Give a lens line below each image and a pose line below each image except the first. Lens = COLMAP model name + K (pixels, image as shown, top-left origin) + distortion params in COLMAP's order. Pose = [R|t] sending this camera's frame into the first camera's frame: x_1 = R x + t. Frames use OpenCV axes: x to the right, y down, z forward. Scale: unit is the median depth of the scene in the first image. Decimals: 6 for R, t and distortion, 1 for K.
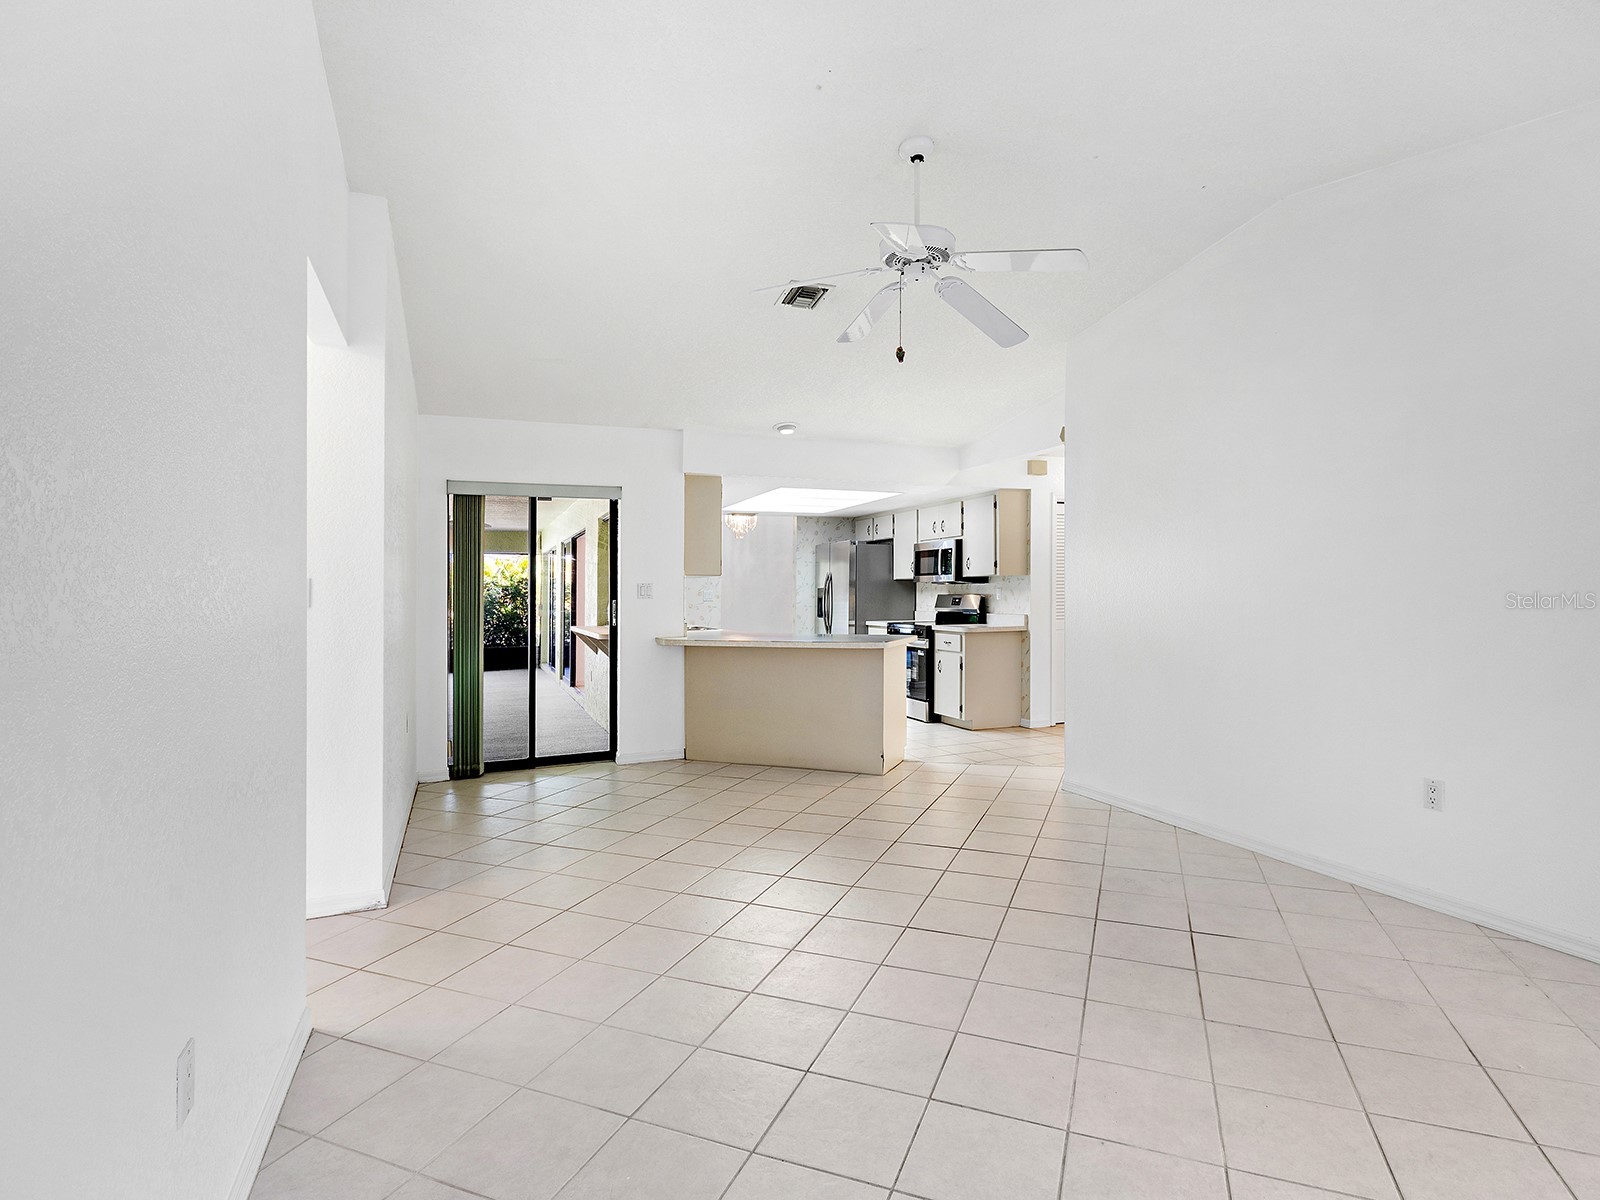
lens RADIAL K [[798.7, 0, 815.6], [0, 798.7, 574.7], [0, 0, 1]] dist [0.001583, 0.000621]
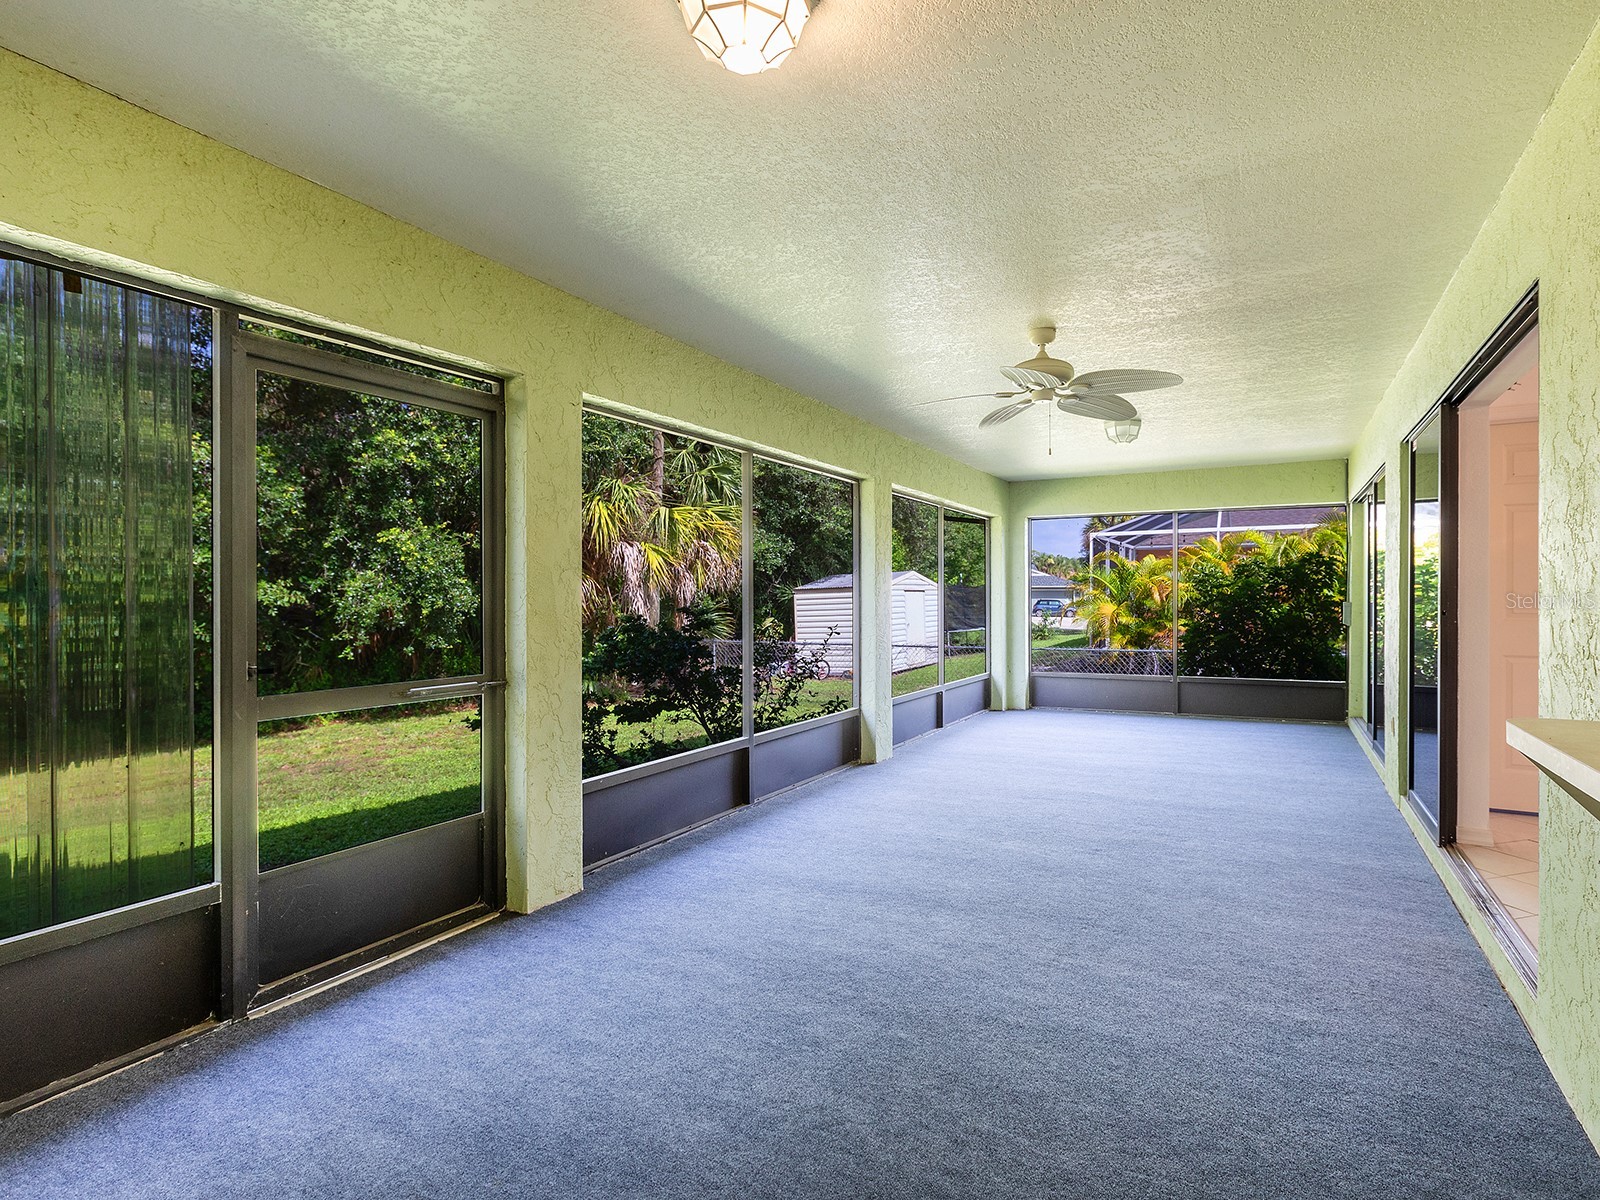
lens RADIAL K [[803.4, 0, 859.0], [0, 803.4, 592.2], [0, 0, 1]] dist [-0.005488, -0.000118]
pose [[0.634073, 0.007096, -0.773241, -0.284442], [0.012912, 0.999721, 0.019762, 0.032567], [0.773166, -0.022514, 0.633804, 0.839590]]
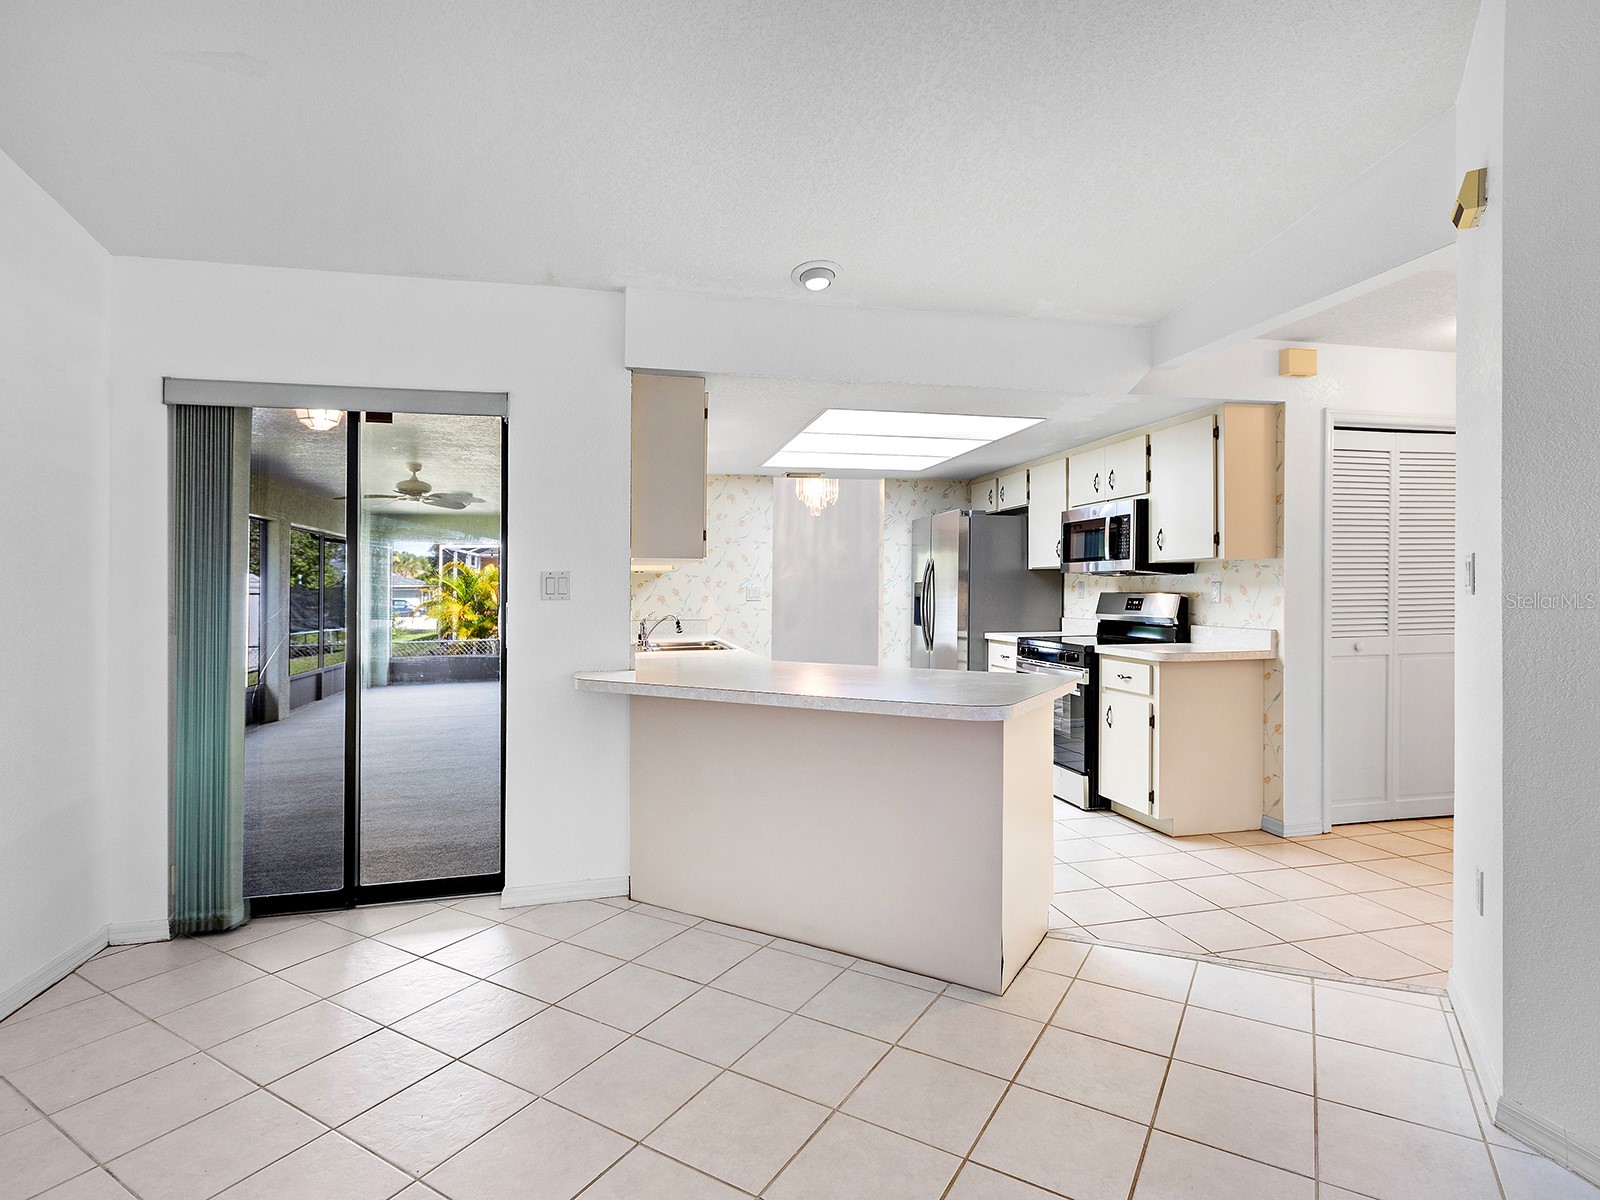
lens RADIAL K [[798.7, 0, 815.6], [0, 798.7, 574.7], [0, 0, 1]] dist [0.001583, 0.000621]
pose [[0.986557, -0.000221, -0.163419, 0.037631], [0.001147, 0.999984, 0.005568, 0.007635], [0.163415, -0.005681, 0.986541, 0.373259]]
